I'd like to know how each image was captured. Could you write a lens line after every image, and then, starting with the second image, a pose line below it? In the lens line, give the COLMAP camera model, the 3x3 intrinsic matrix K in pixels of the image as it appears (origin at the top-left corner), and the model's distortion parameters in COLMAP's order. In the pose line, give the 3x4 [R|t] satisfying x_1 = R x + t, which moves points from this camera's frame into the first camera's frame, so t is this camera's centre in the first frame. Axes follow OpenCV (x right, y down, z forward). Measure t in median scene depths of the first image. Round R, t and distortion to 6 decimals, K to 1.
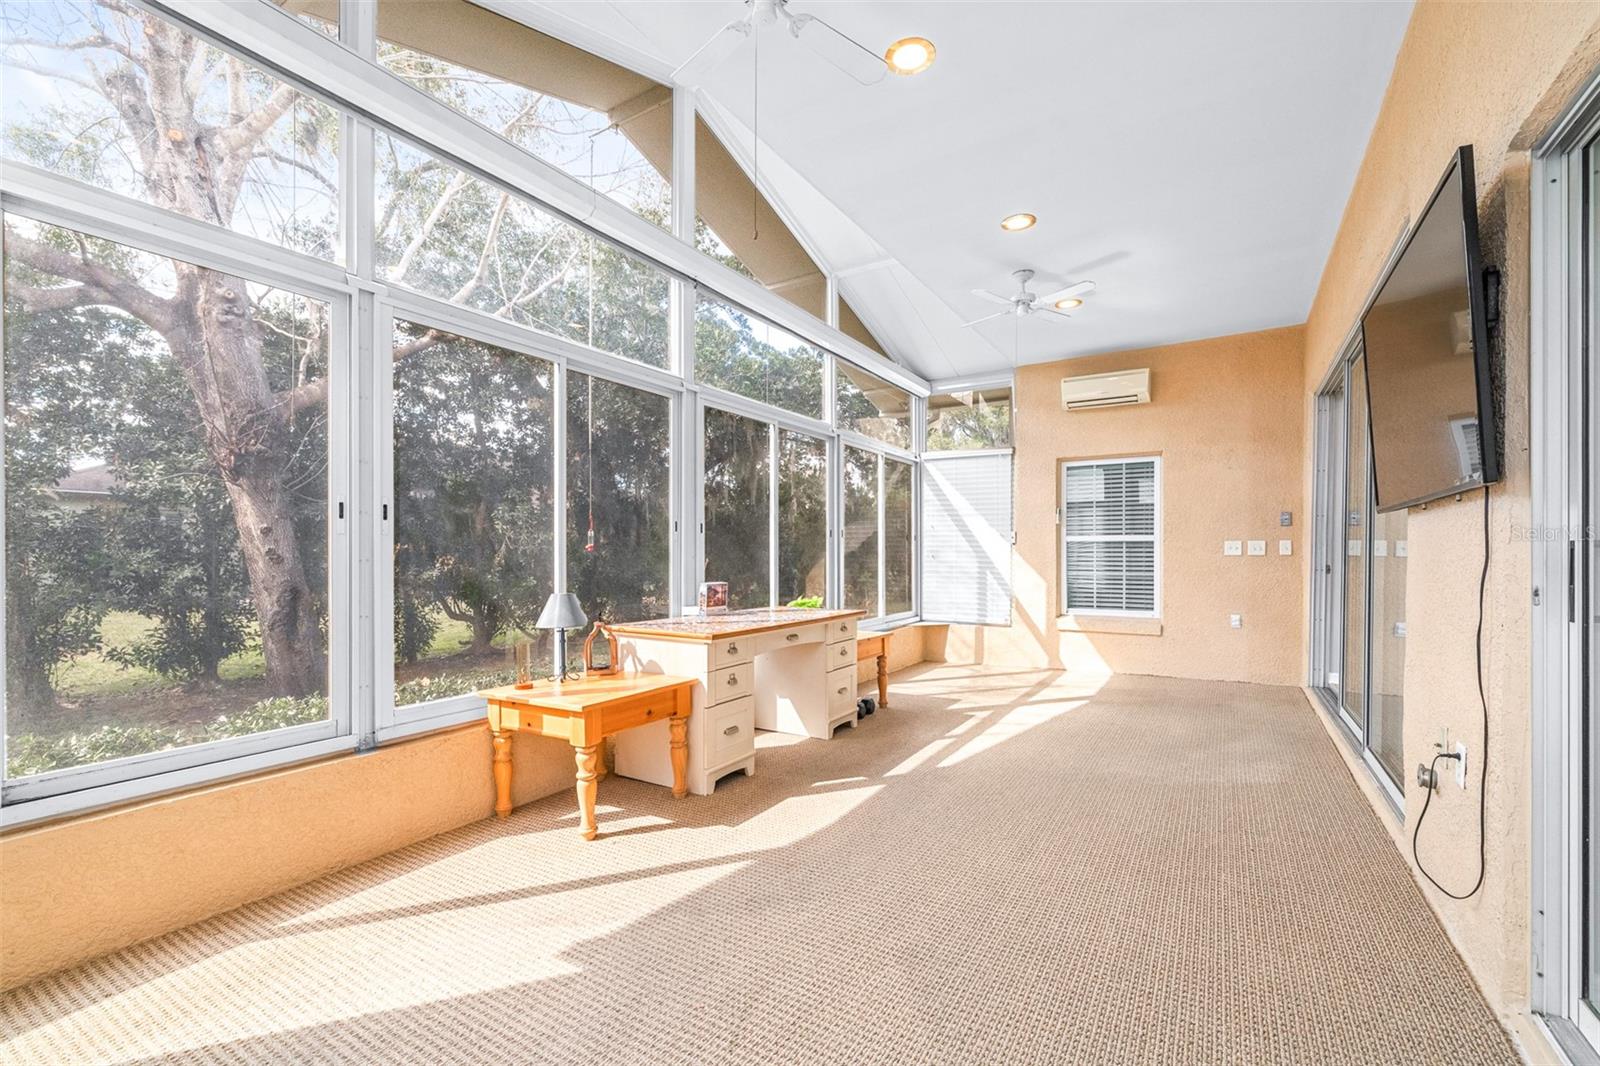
lens RADIAL K [[685.4, 0, 801.5], [0, 685.4, 550.1], [0, 0, 1]] dist [0.001323, 0.000129]
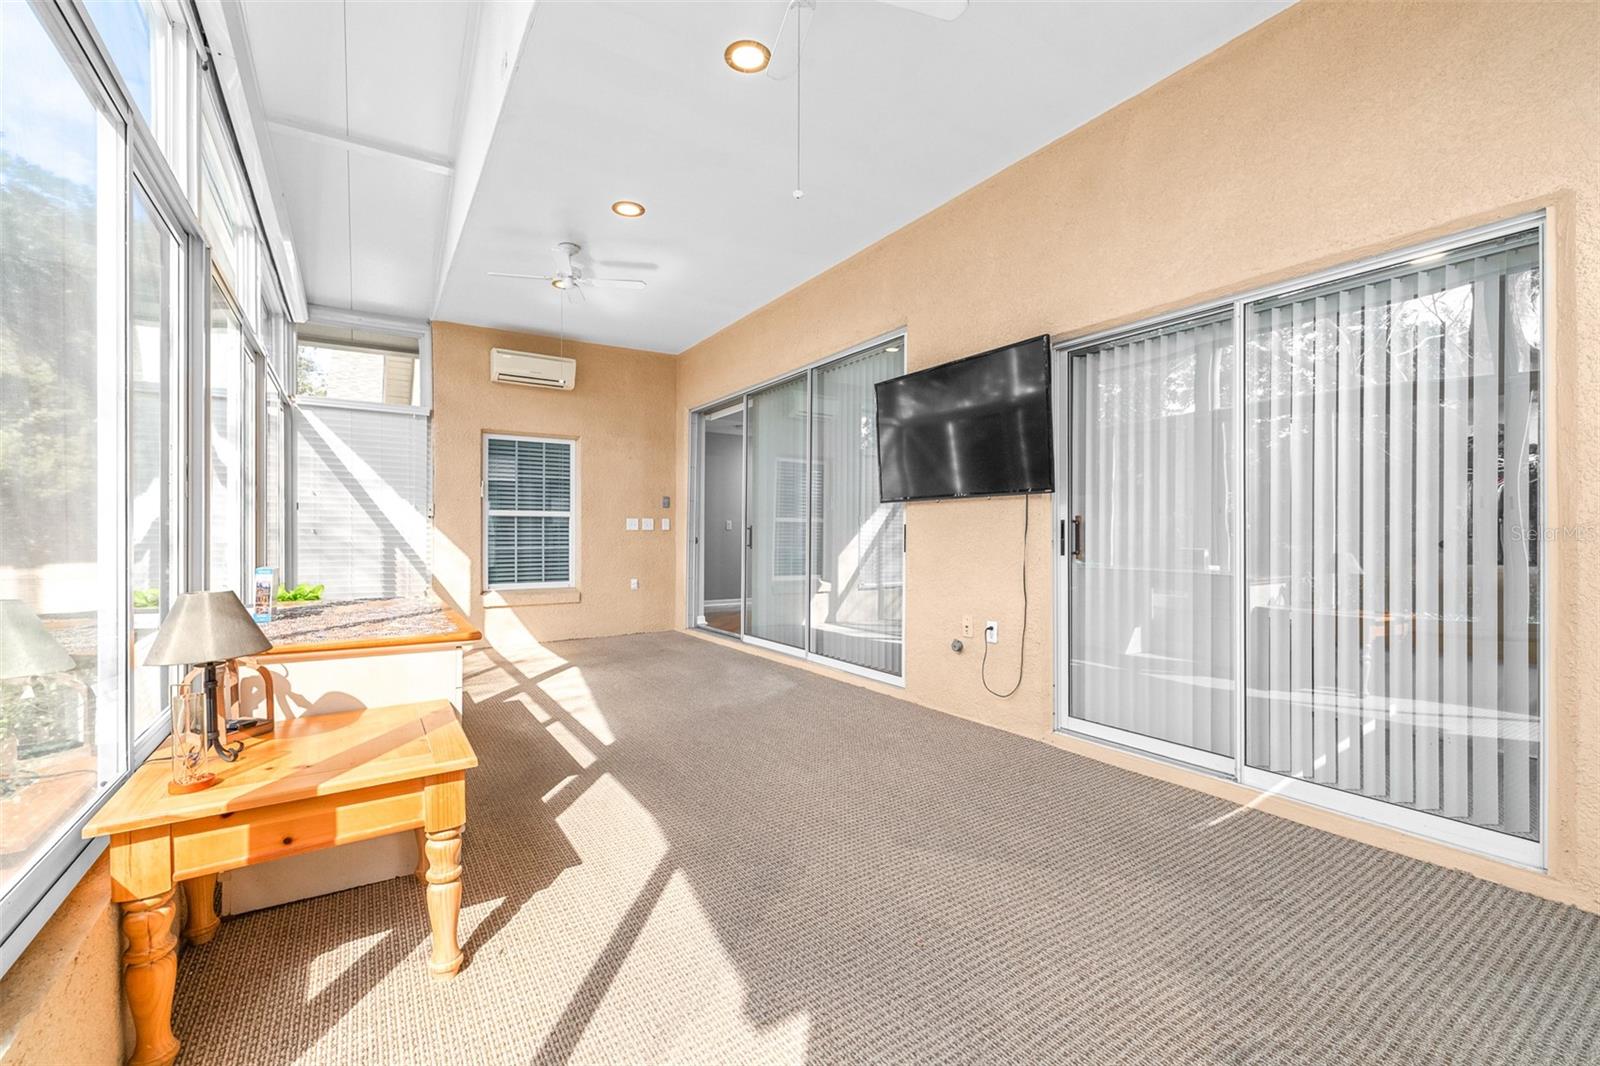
lens RADIAL K [[685.3, 0, 800.0], [0, 685.3, 533.0], [0, 0, 1]] dist [-0.001654, -0.000141]
pose [[0.429942, 0.000402, 0.902856, -0.409823], [-0.005011, 0.999986, 0.001940, 0.010370], [-0.902842, -0.005358, 0.429938, 0.250046]]
